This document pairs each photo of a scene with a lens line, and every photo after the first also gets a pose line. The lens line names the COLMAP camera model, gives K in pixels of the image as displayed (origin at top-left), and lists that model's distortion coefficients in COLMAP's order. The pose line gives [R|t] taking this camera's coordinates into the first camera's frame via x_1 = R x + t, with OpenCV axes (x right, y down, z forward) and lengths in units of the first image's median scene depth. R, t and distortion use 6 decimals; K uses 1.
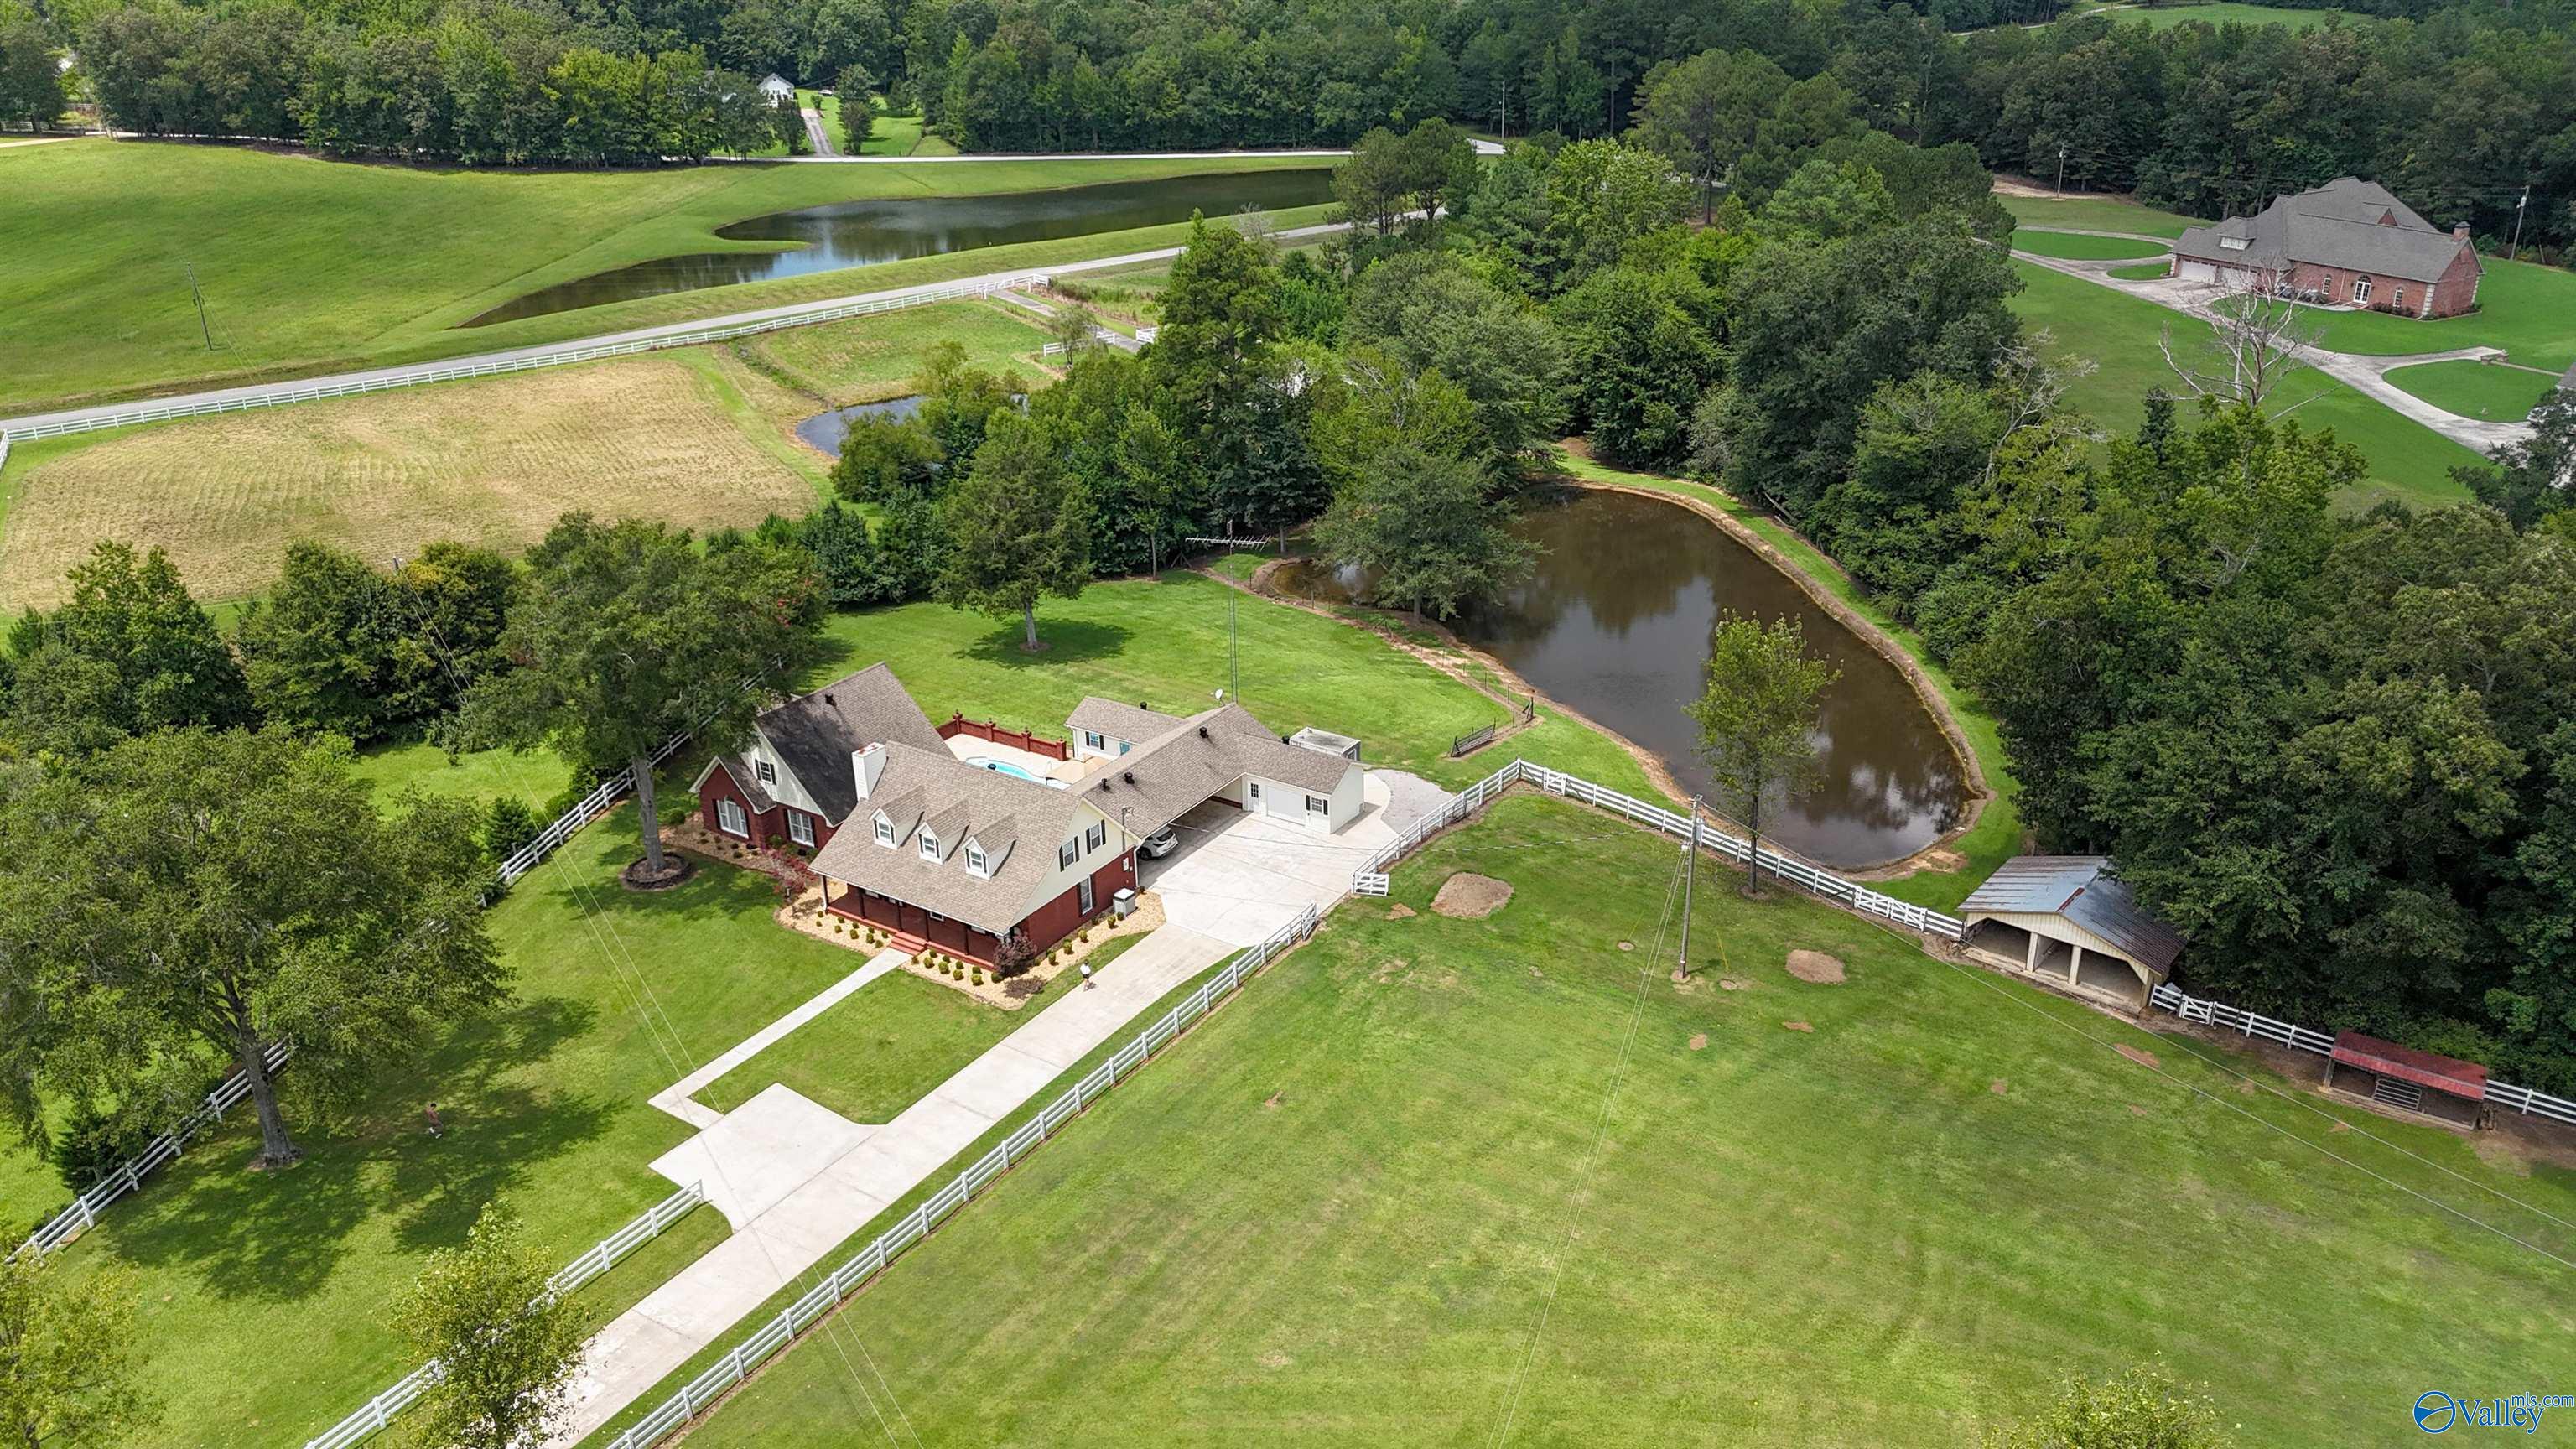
lens RADIAL K [[1871.4, 0, 1287.2], [0, 1871.4, 729.2], [0, 0, 1]] dist [0.029997, -0.019731]
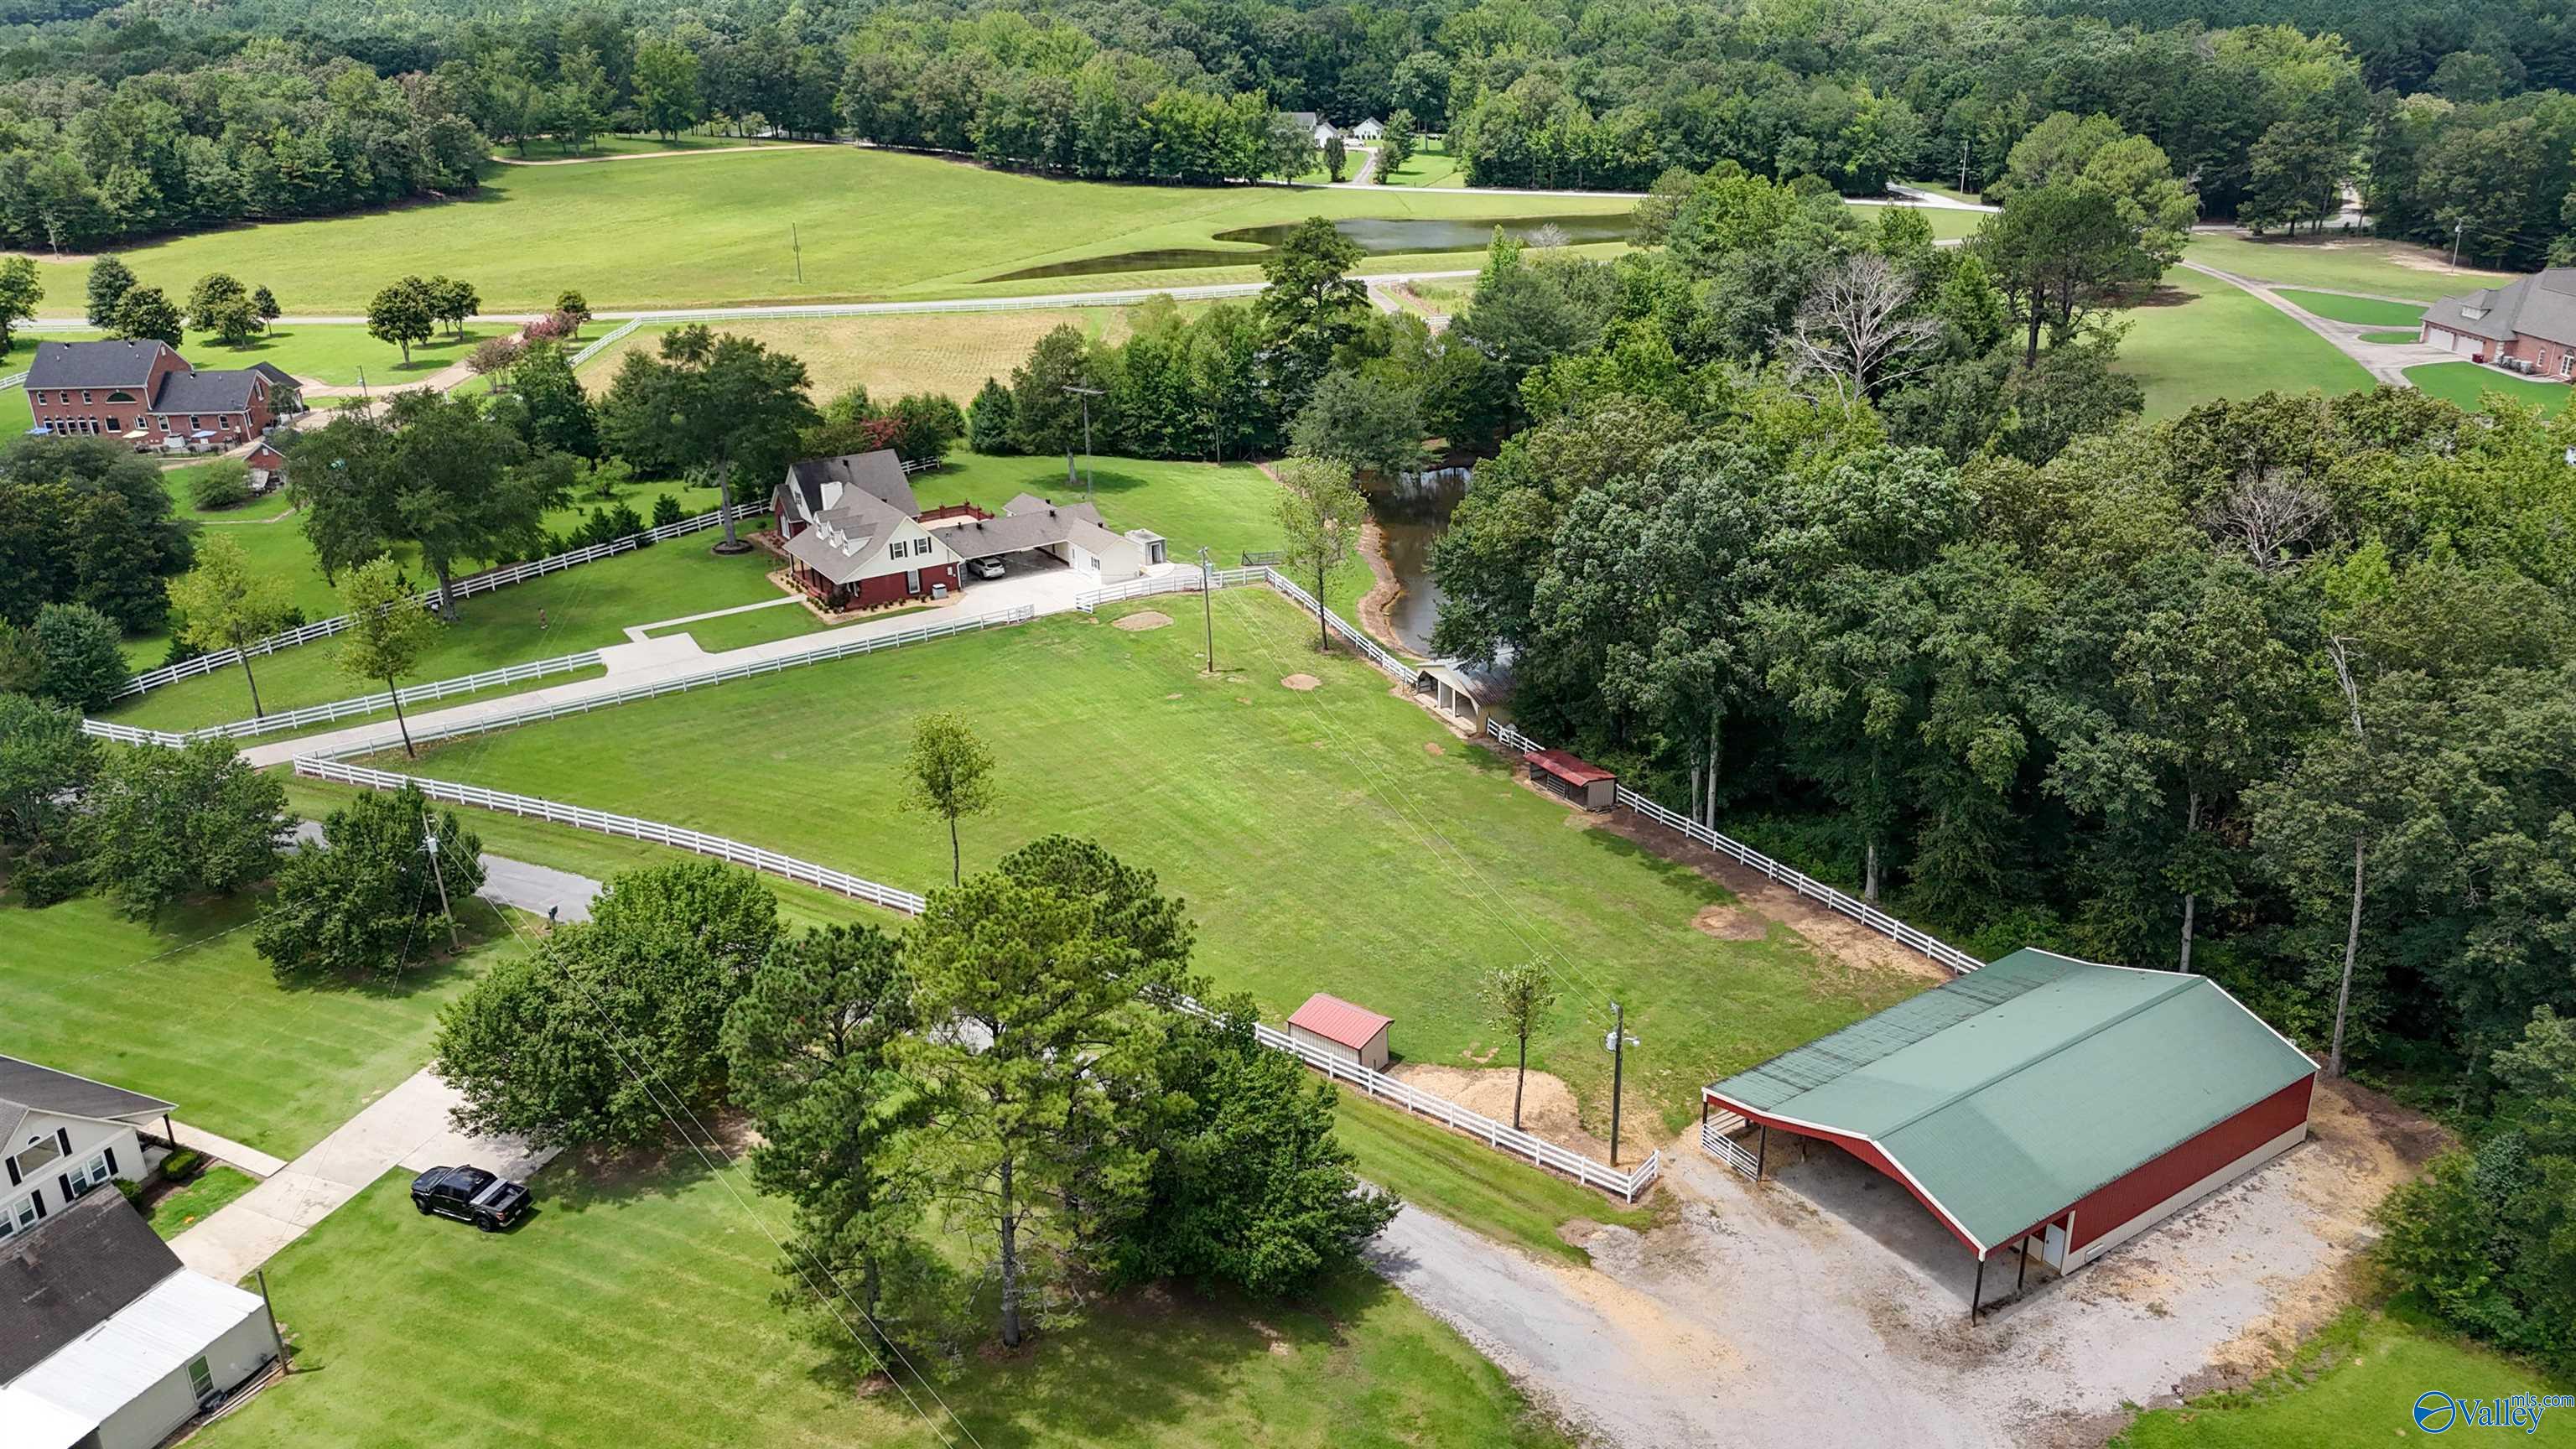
lens RADIAL K [[1871.4, 0, 1293.1], [0, 1871.4, 719.8], [0, 0, 1]] dist [0.029997, -0.019731]
pose [[0.915571, 0.151705, -0.372446, 0.232189], [-0.164150, 0.986434, -0.001730, 0.044098], [0.367131, 0.062721, 0.928052, -0.111318]]
